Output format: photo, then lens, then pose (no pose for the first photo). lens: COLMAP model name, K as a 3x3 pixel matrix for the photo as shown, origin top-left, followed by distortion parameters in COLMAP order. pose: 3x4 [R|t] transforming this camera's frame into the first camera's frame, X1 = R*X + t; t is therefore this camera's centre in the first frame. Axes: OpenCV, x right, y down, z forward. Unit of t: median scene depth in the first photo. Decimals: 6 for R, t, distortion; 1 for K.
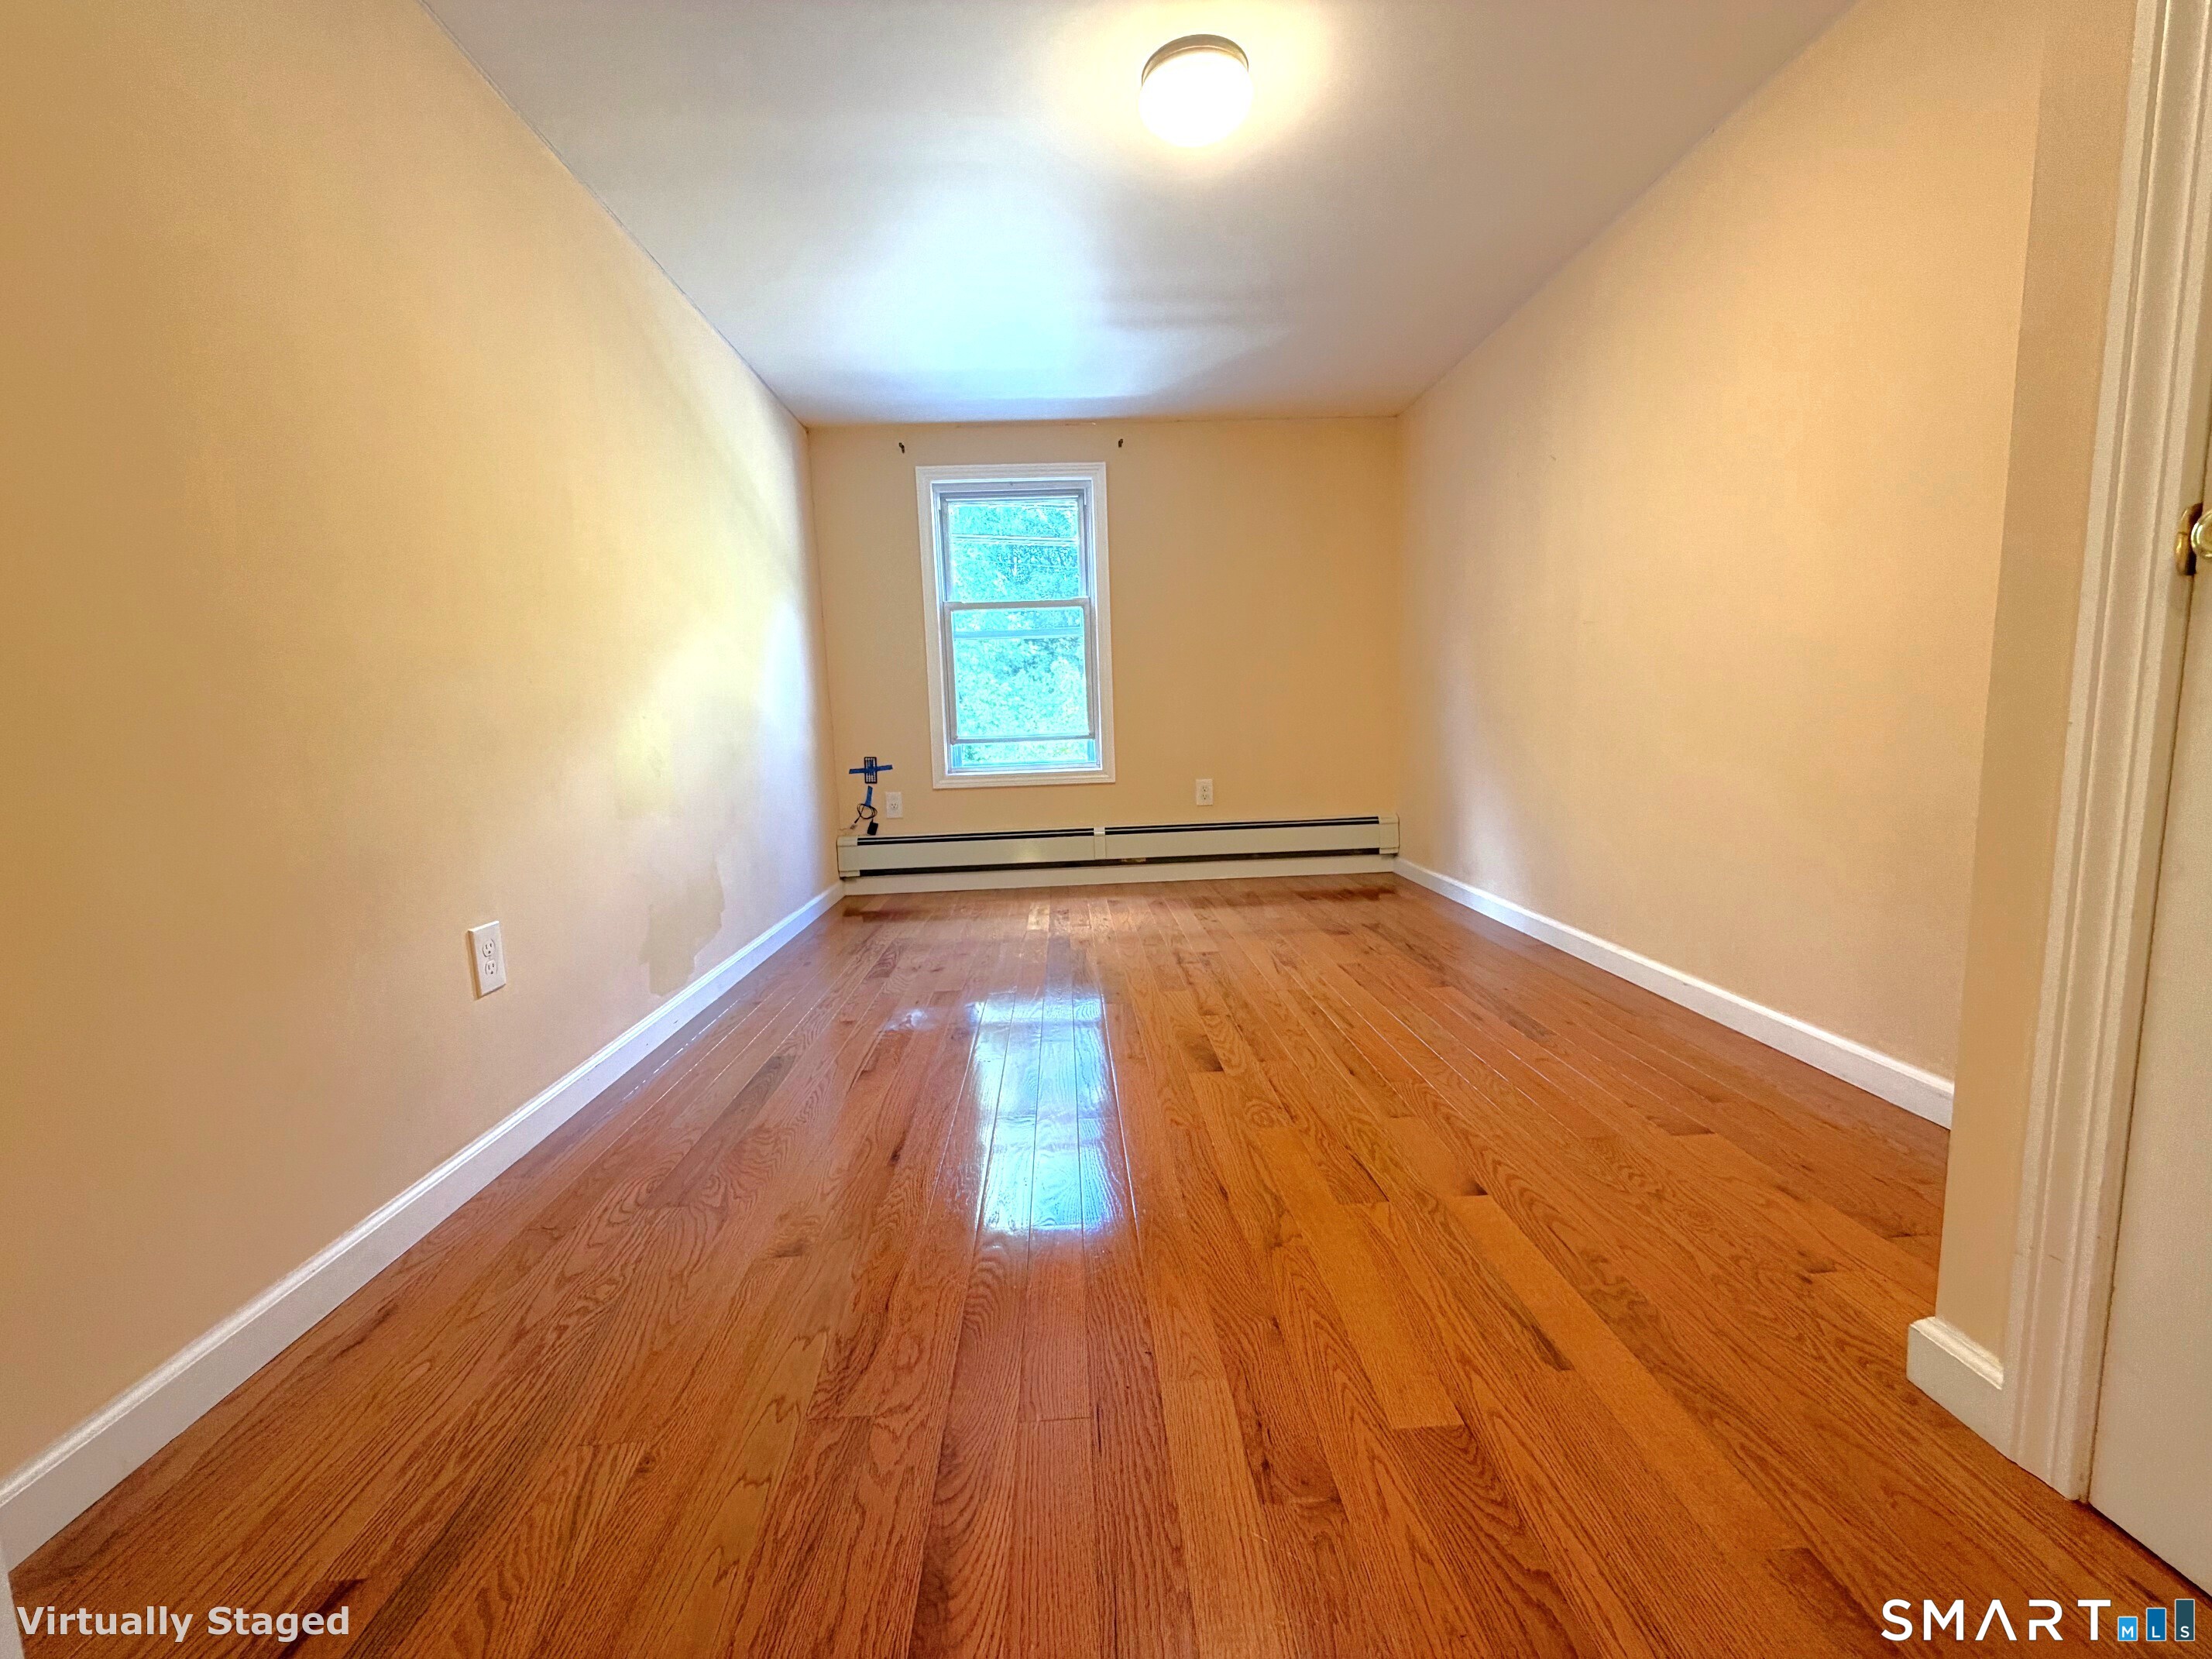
lens RADIAL K [[883.5, 0, 1101.7], [0, 883.5, 824.6], [0, 0, 1]] dist [-0.001781, -0.000047]
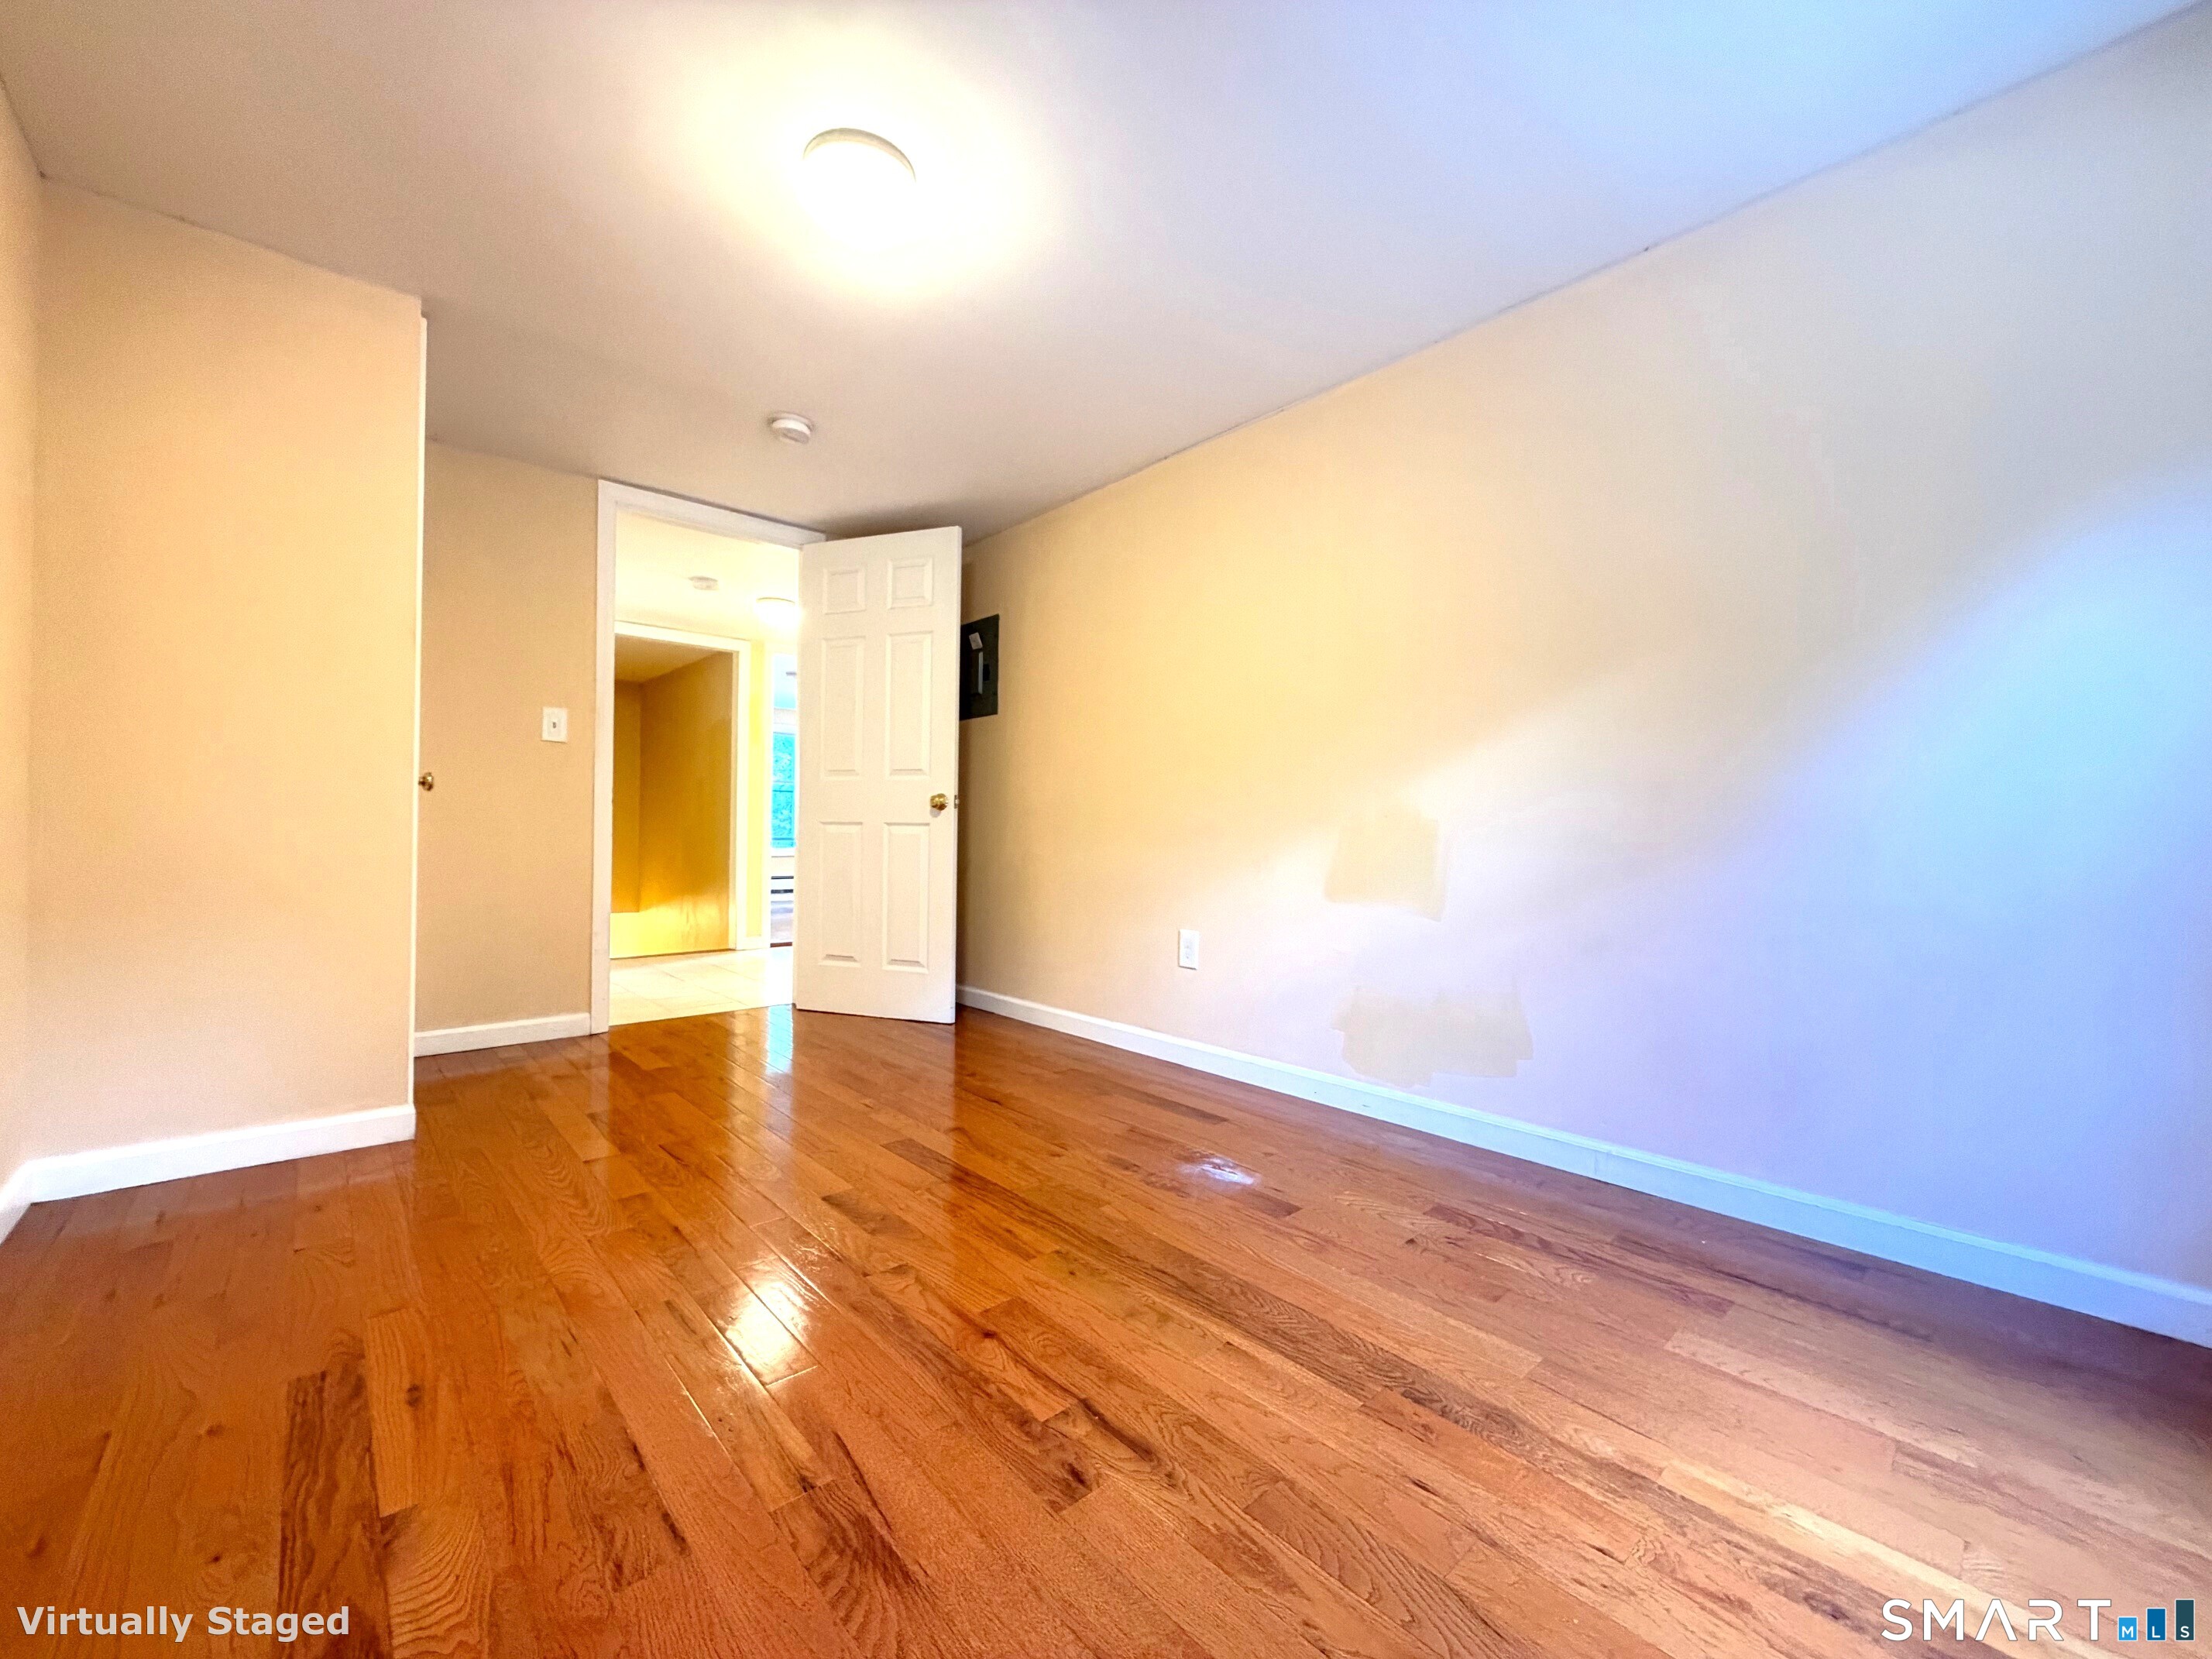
lens RADIAL K [[883.5, 0, 1101.7], [0, 883.5, 824.6], [0, 0, 1]] dist [-0.001781, -0.000047]
pose [[-0.772228, 0.019843, -0.635036, 0.382181], [-0.061042, 0.992571, 0.105244, -0.181297], [0.632407, 0.120037, -0.765280, 1.427981]]
